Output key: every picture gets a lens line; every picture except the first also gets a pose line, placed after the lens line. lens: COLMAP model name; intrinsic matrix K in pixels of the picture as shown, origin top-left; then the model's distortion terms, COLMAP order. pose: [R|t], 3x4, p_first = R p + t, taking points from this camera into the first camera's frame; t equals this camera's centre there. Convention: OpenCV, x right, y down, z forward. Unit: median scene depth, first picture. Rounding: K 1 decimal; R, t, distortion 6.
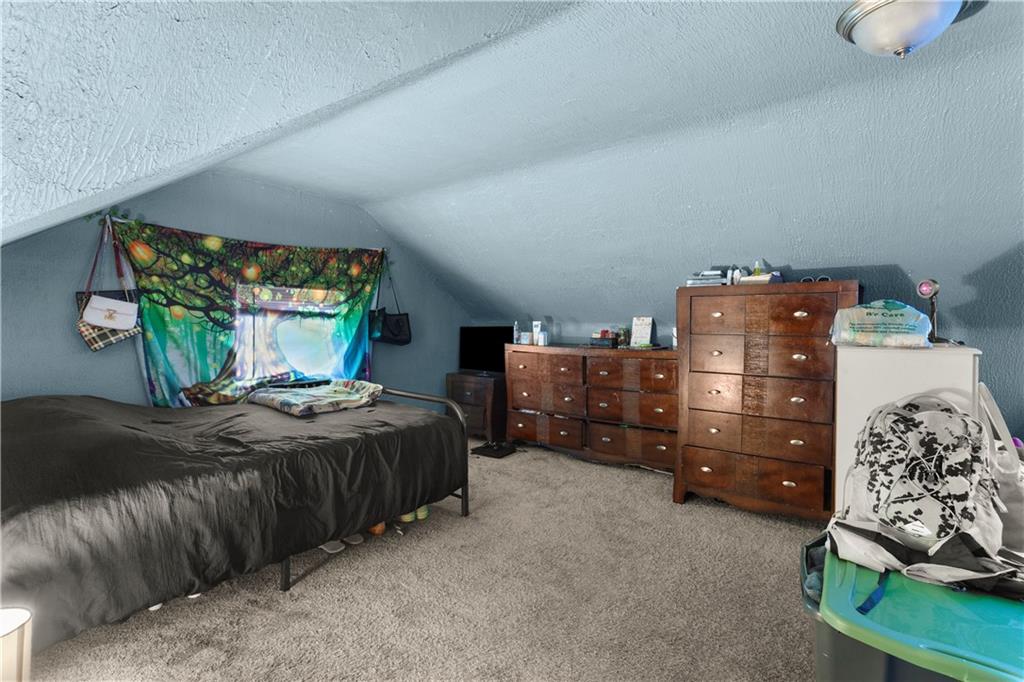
lens RADIAL K [[493.4, 0, 513.6], [0, 493.4, 334.3], [0, 0, 1]] dist [-0.001457, 0.001886]
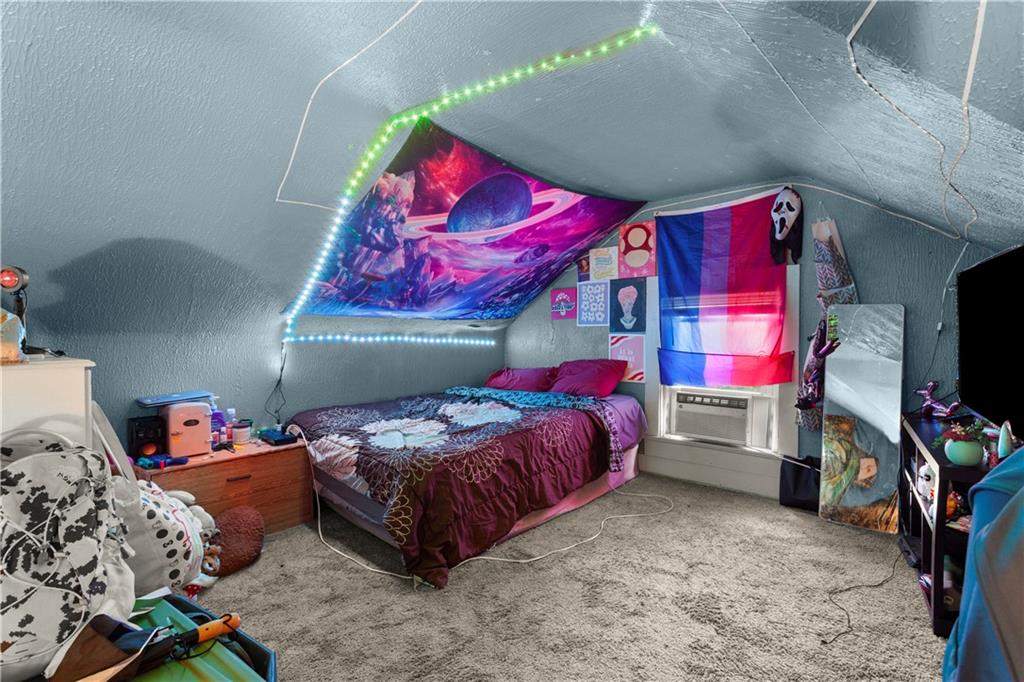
lens RADIAL K [[493.4, 0, 513.1], [0, 493.4, 342.3], [0, 0, 1]] dist [-0.001457, 0.001886]
pose [[0.049113, -0.018265, 0.998626, 0.210200], [0.016751, 0.999707, 0.017461, -0.001153], [-0.998653, 0.015871, 0.049404, 0.320812]]
